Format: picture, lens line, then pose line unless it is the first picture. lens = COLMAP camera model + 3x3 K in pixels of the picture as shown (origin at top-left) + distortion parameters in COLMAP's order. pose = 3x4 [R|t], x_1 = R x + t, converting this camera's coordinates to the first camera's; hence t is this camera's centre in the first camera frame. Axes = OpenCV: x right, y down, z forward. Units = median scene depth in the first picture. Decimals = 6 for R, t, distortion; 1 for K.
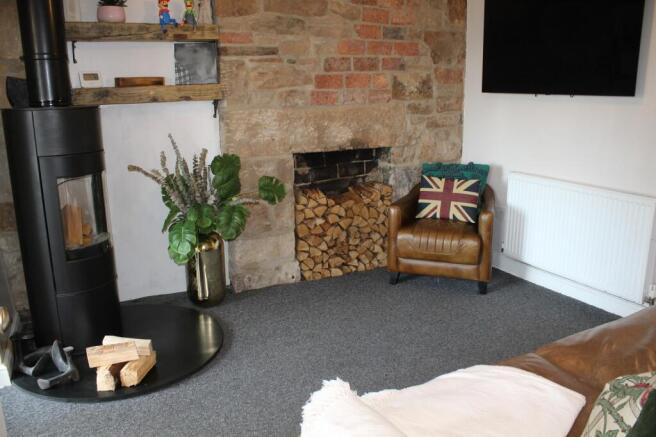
lens RADIAL K [[574.8, 0, 326.8], [0, 574.8, 218.0], [0, 0, 1]] dist [-0.012248, -0.001168]
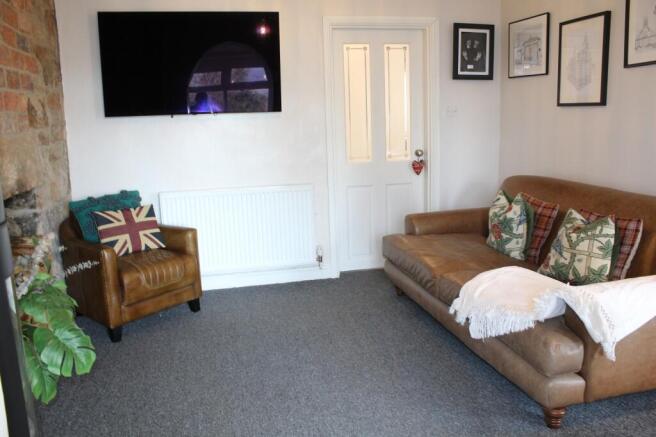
lens RADIAL K [[574.8, 0, 327.4], [0, 574.8, 218.3], [0, 0, 1]] dist [-0.012248, -0.001168]
pose [[0.278506, -0.174837, 0.944387, -0.558202], [0.255782, 0.961282, 0.102533, -0.065369], [-0.925748, 0.213001, 0.312443, 0.423478]]
